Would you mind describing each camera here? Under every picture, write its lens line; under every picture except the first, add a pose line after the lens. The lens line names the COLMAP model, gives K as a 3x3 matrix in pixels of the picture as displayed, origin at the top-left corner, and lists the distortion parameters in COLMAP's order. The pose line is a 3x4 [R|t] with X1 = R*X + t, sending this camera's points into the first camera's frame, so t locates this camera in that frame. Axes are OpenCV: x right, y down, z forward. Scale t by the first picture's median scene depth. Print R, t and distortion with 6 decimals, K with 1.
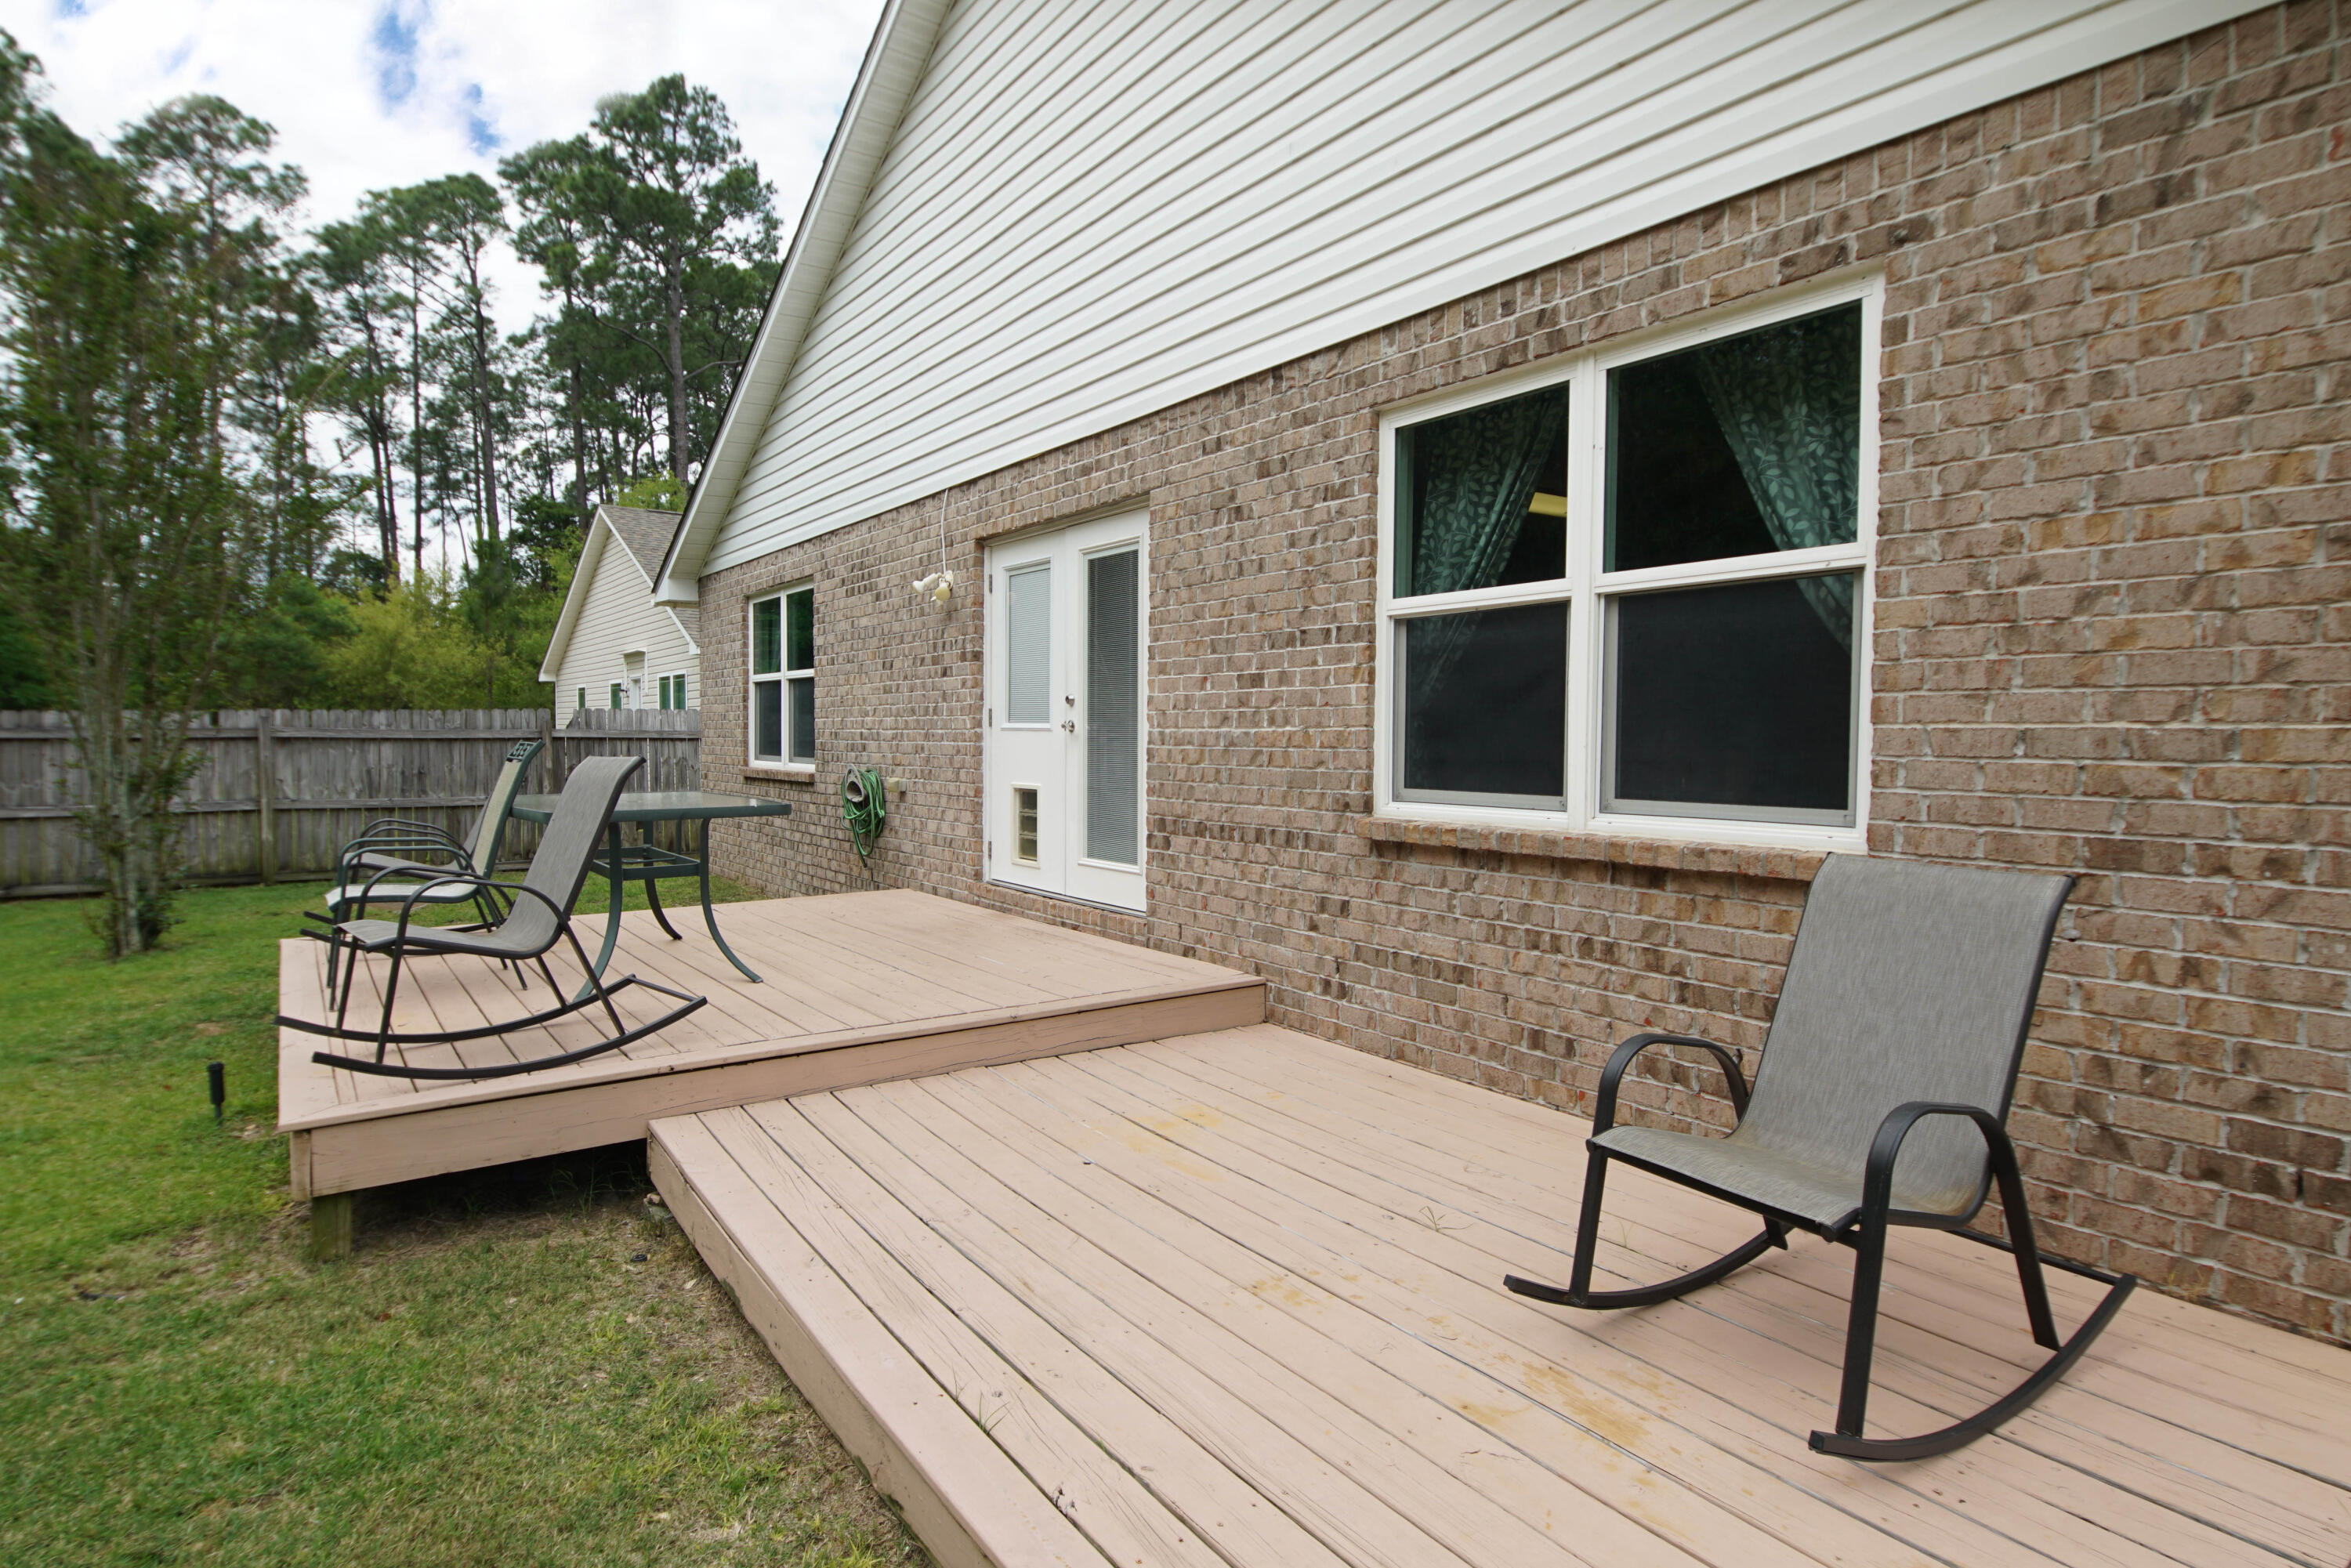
lens RADIAL K [[1265.5, 0, 1173.2], [0, 1265.5, 774.3], [0, 0, 1]] dist [0.026756, -0.025542]
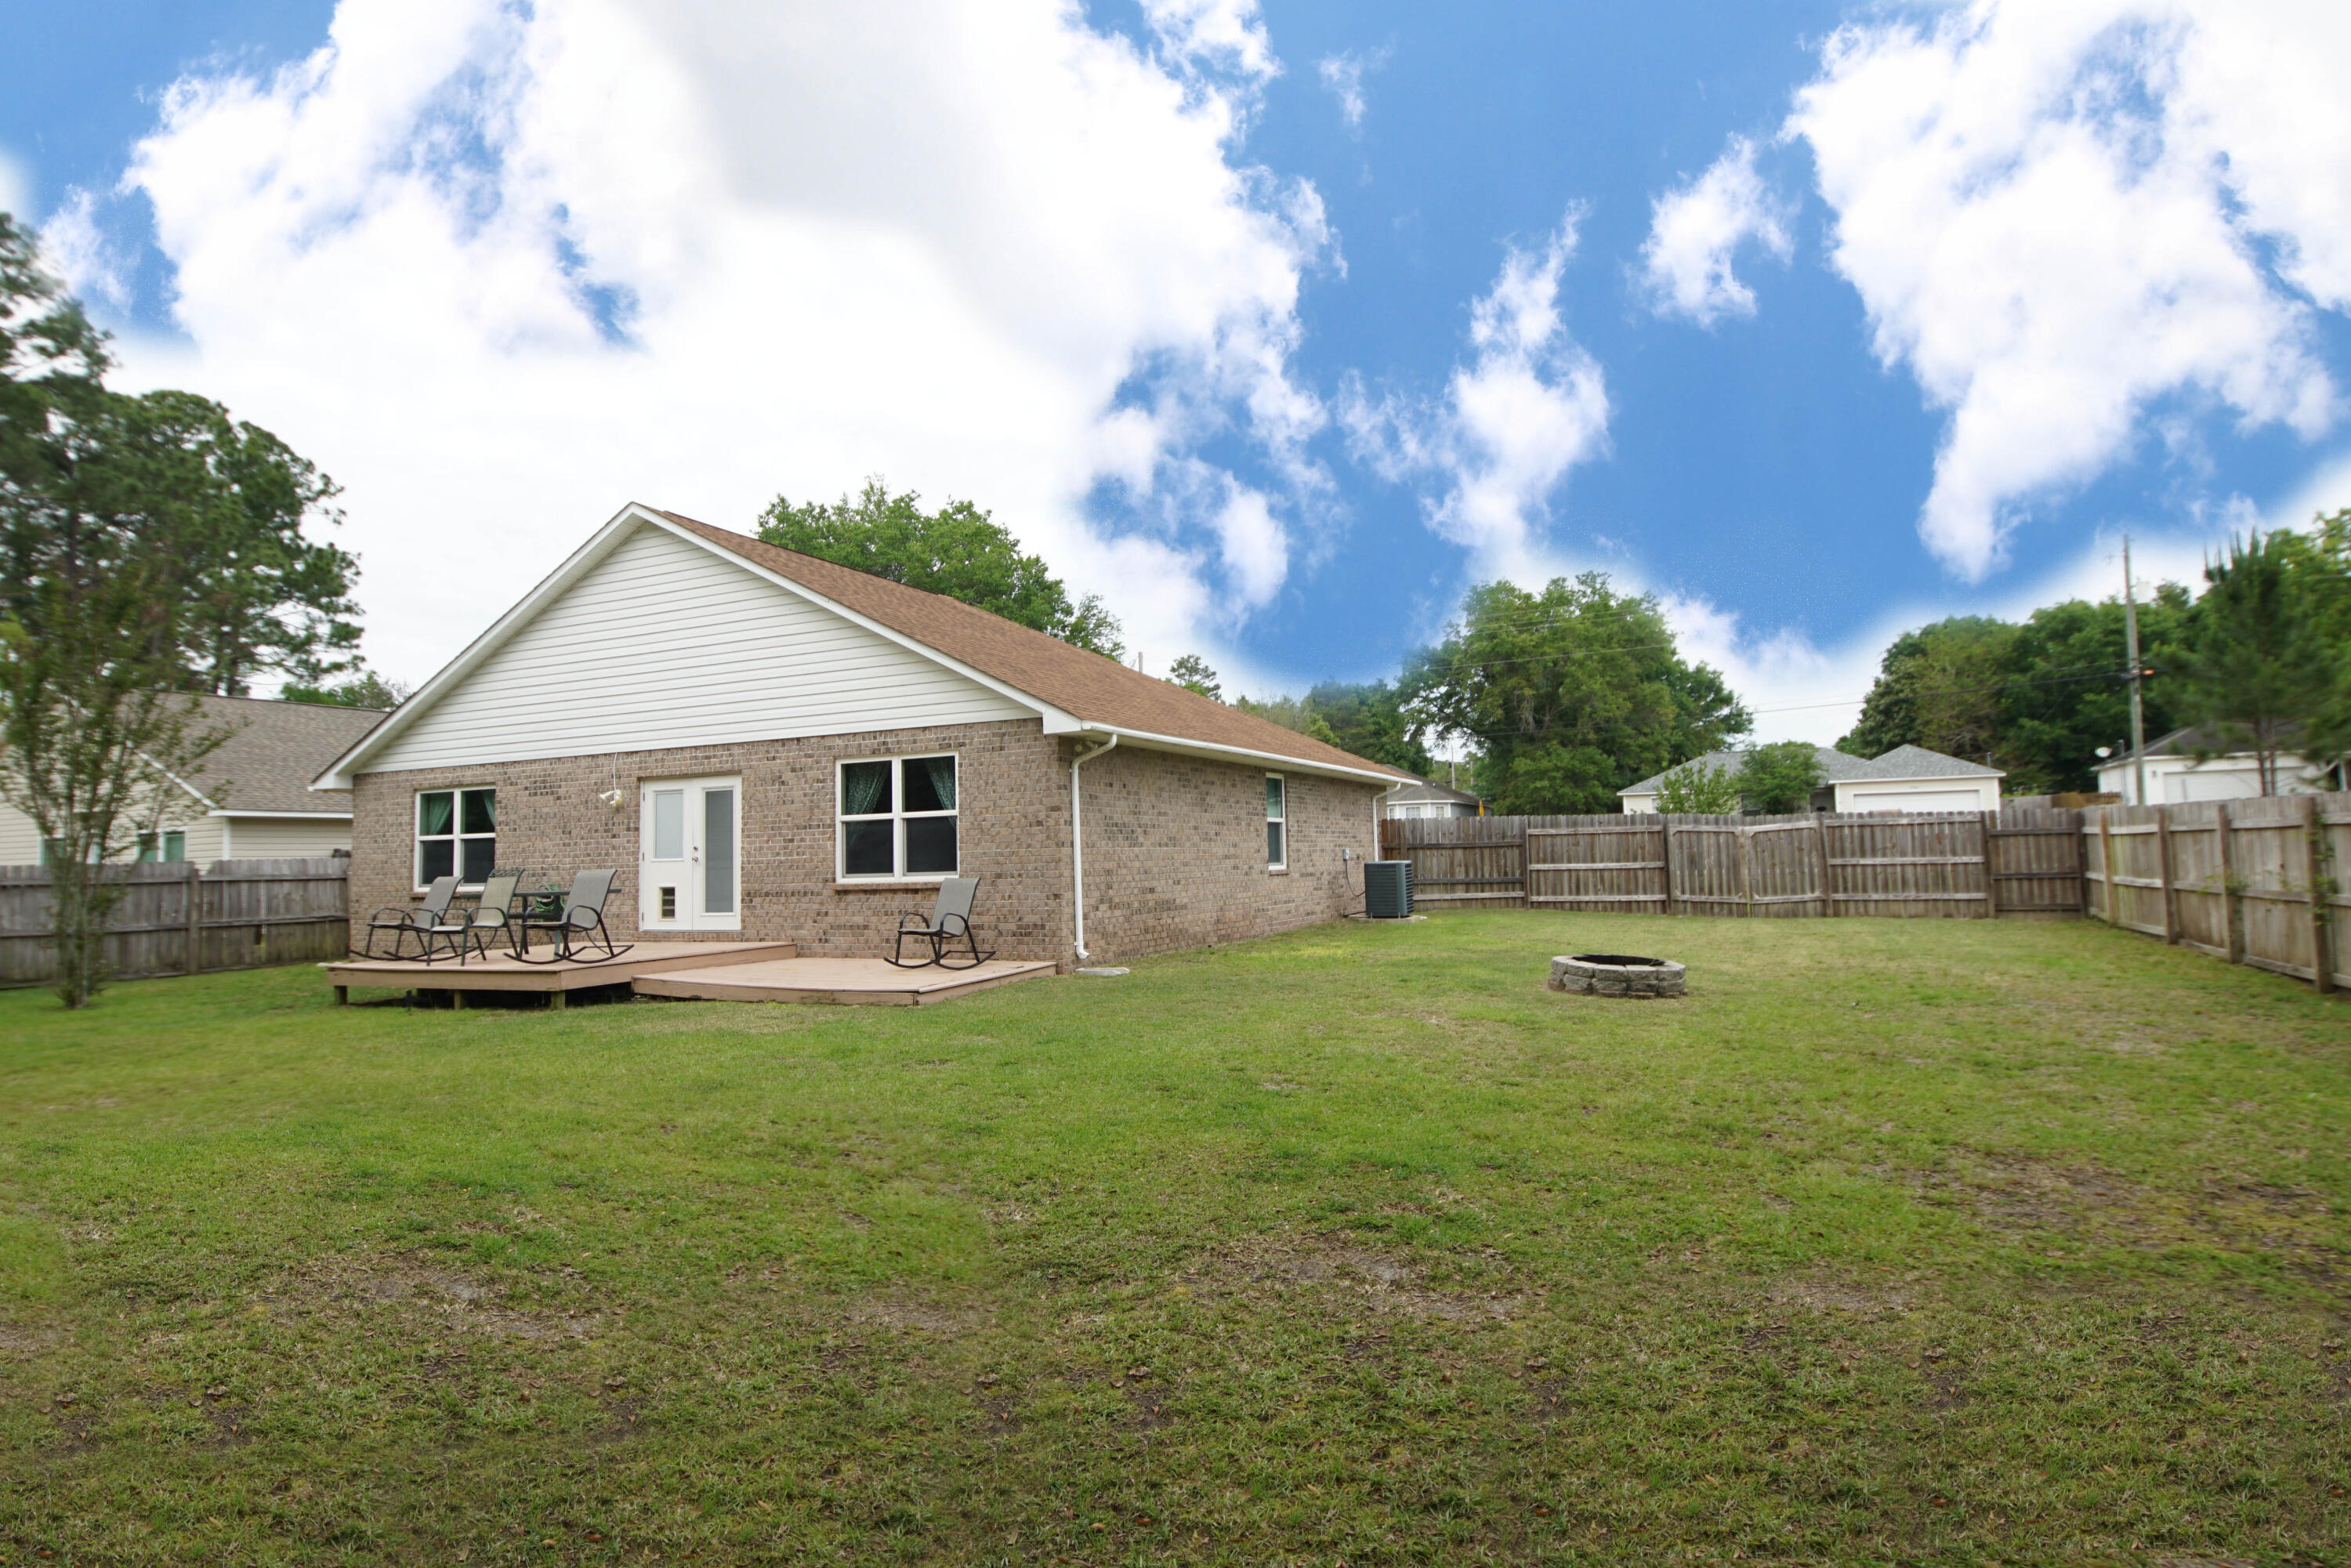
lens RADIAL K [[1262.4, 0, 1153.3], [0, 1262.4, 775.5], [0, 0, 1]] dist [0.040749, -0.038287]
pose [[0.883907, 0.005652, 0.467629, -0.414981], [0.043210, 0.994663, -0.093697, 0.063635], [-0.465662, 0.103026, 0.878945, -1.455507]]
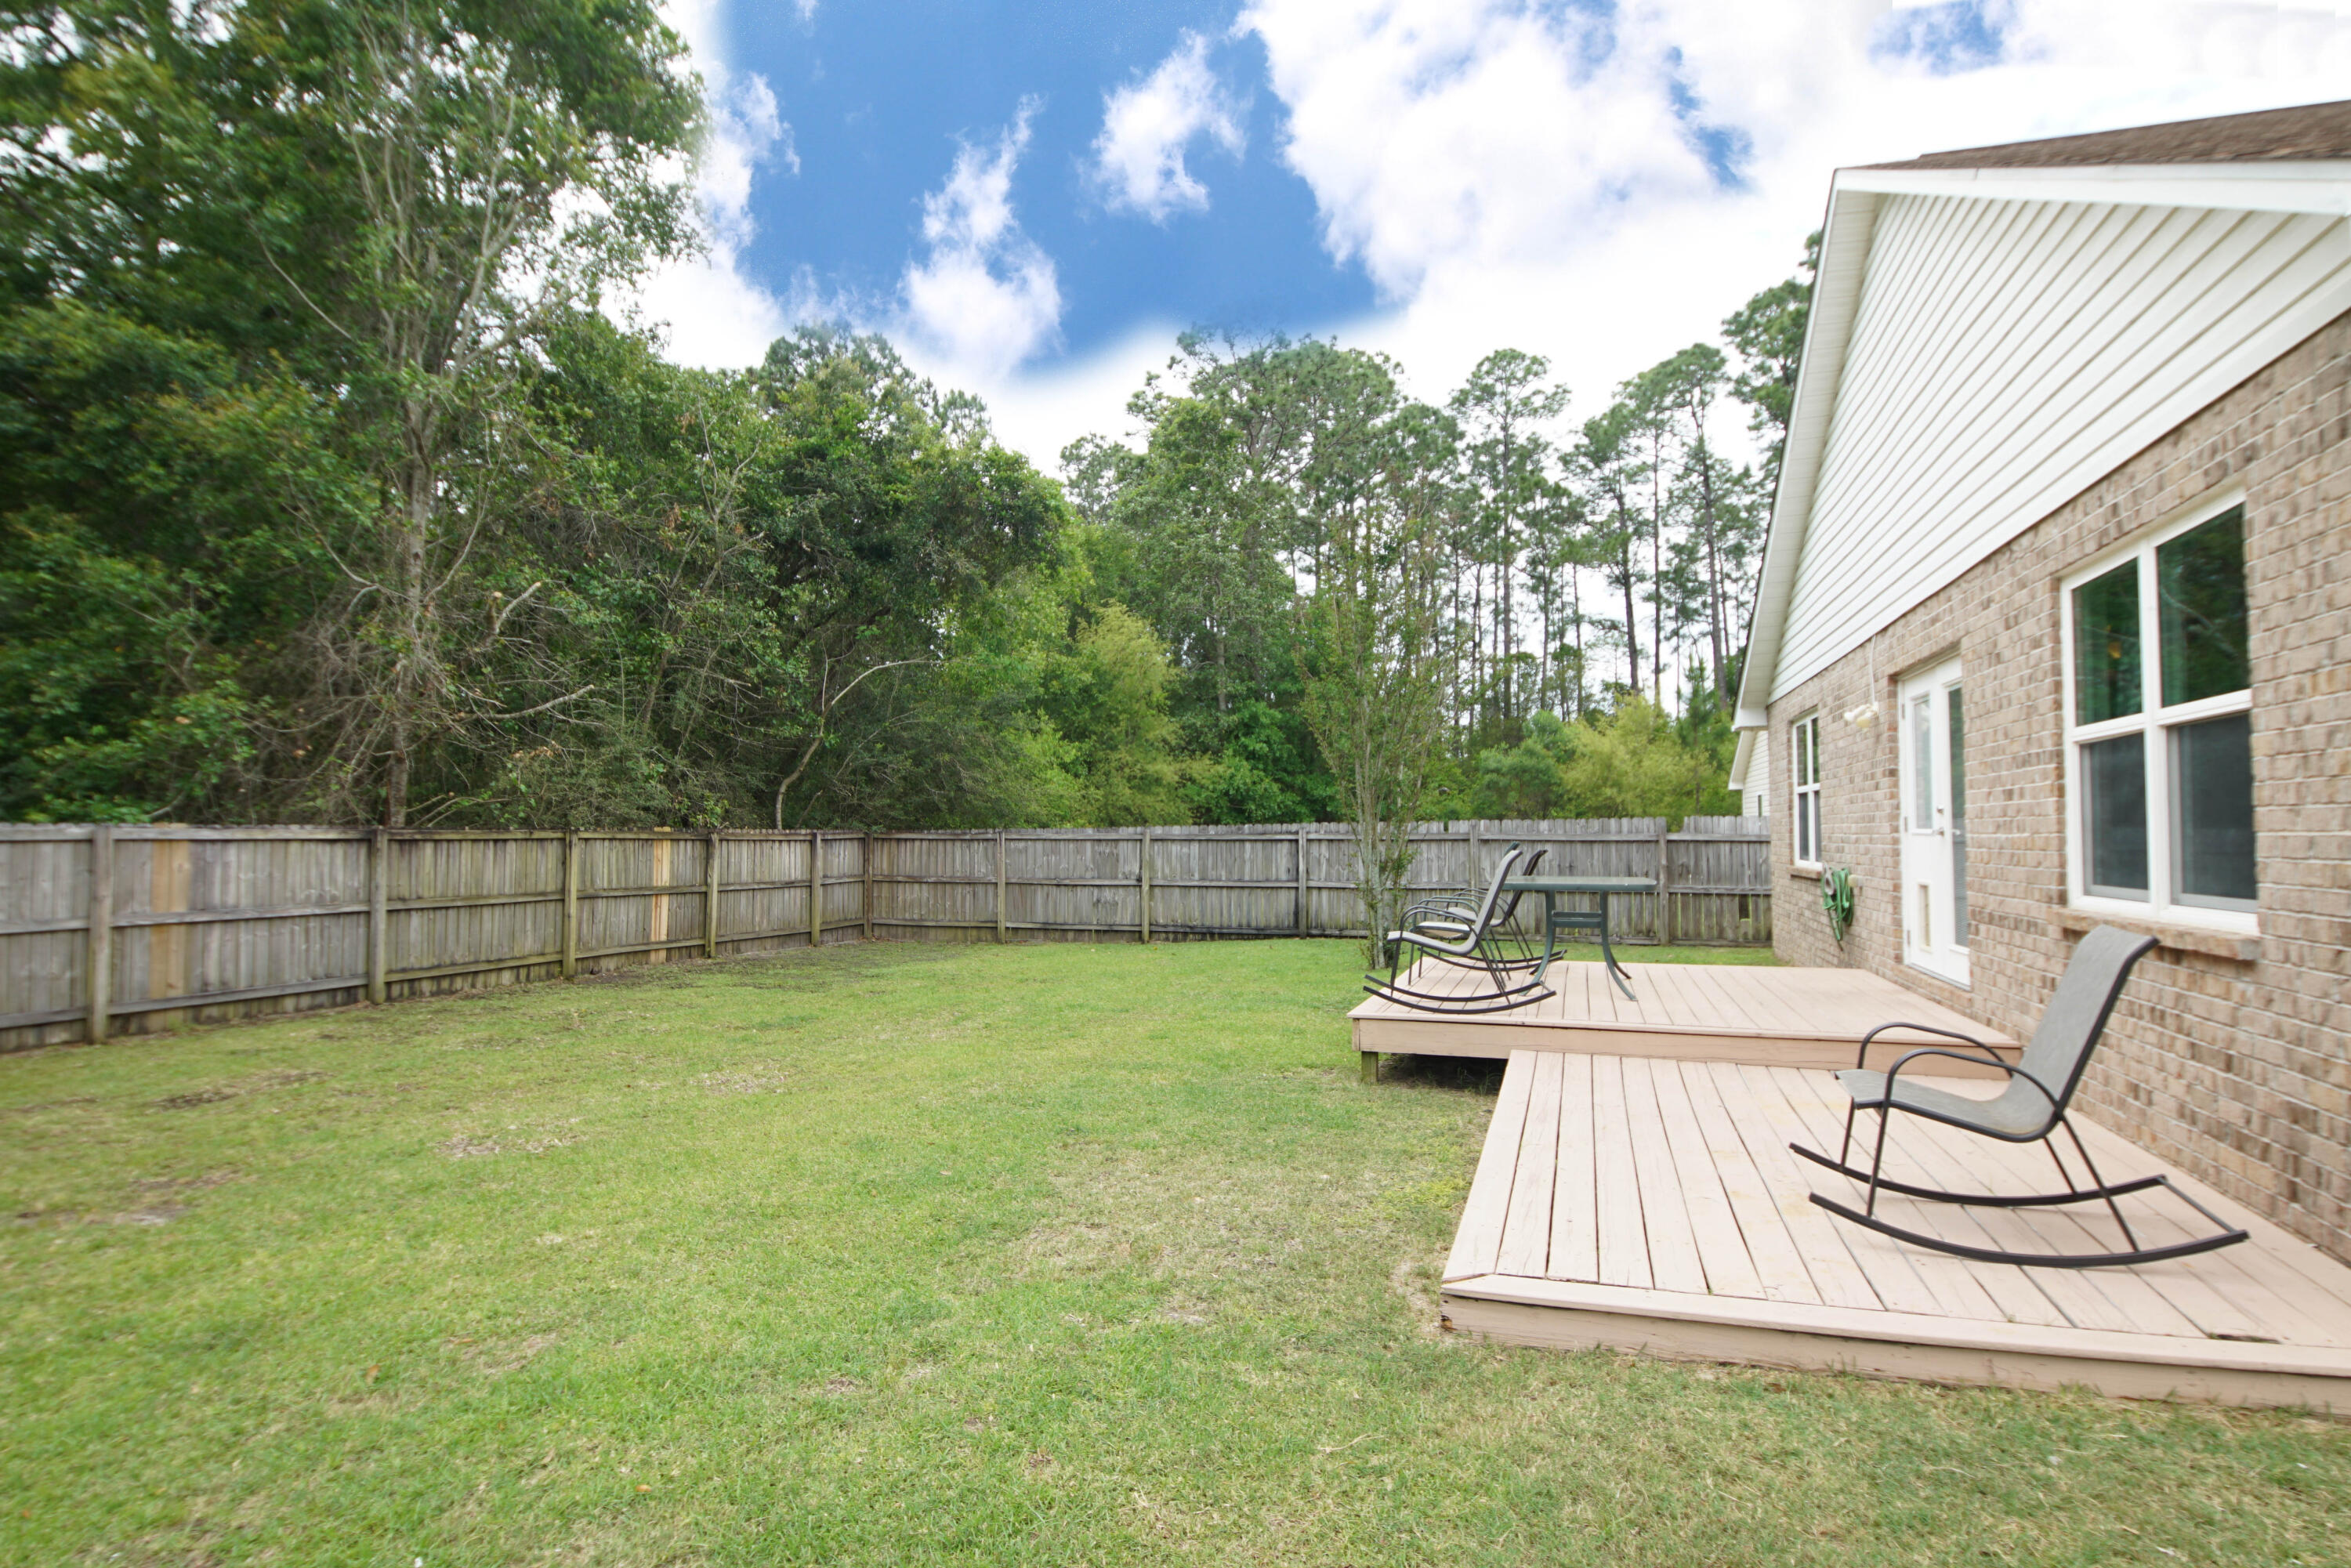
lens RADIAL K [[1265.5, 0, 1173.2], [0, 1265.5, 774.3], [0, 0, 1]] dist [0.026756, -0.025542]
pose [[0.608023, -0.038294, -0.792995, 0.401729], [-0.025612, 0.997370, -0.067801, 0.007034], [0.793506, 0.061535, 0.605443, -0.274874]]
